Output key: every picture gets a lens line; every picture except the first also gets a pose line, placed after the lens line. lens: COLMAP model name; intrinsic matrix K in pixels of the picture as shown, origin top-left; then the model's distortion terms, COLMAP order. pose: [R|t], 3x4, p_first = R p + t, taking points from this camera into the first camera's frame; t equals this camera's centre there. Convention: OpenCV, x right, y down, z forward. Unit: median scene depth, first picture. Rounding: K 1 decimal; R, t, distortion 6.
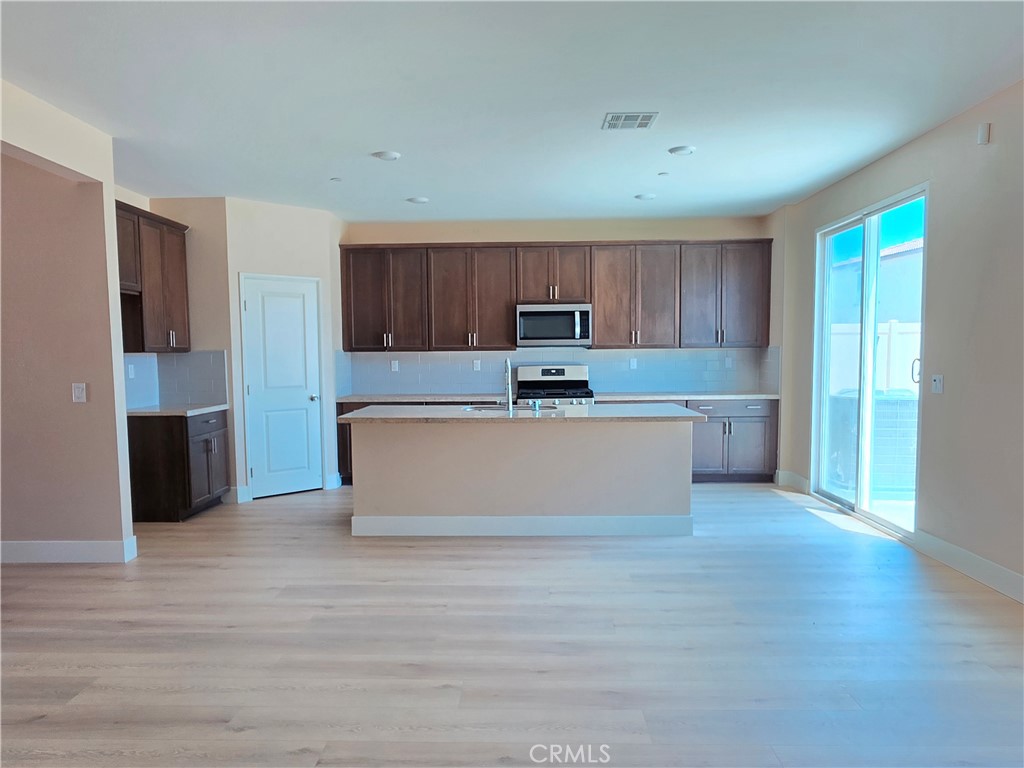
lens RADIAL K [[701.0, 0, 509.9], [0, 701.0, 393.3], [0, 0, 1]] dist [-0.009405, -0.007063]
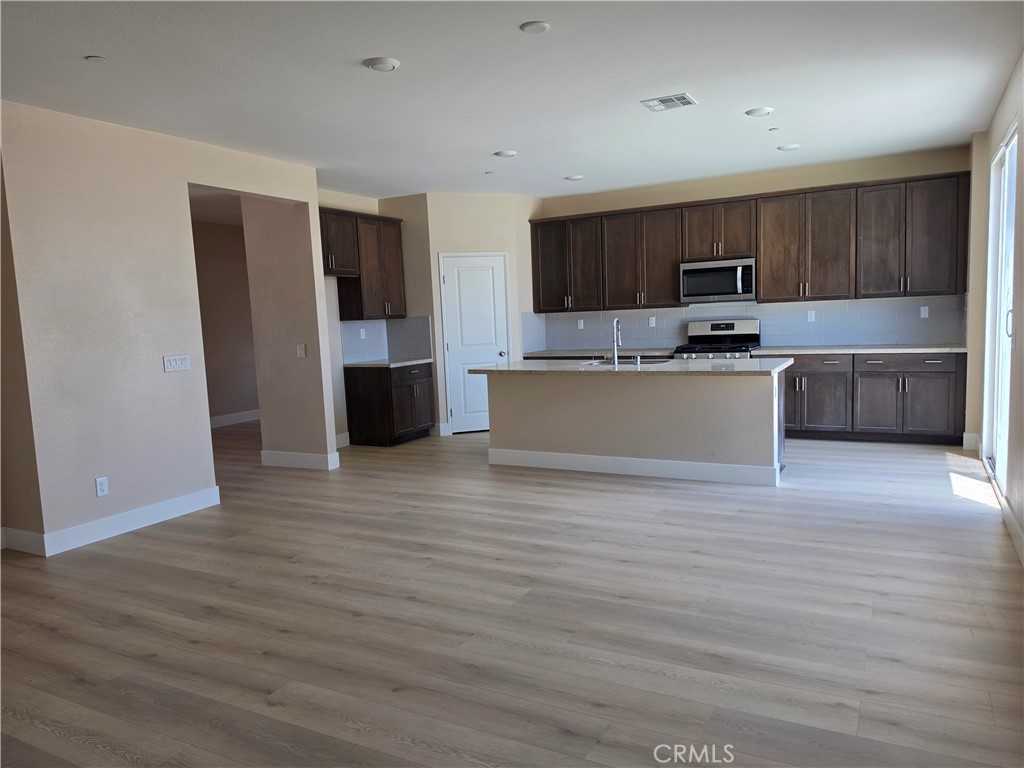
lens RADIAL K [[714.3, 0, 514.9], [0, 714.3, 377.0], [0, 0, 1]] dist [0.053402, -0.046499]
pose [[0.894704, 0.012559, -0.446483, 0.310058], [0.007792, 0.999014, 0.043715, -0.006006], [0.446592, -0.042591, 0.893723, -0.092725]]
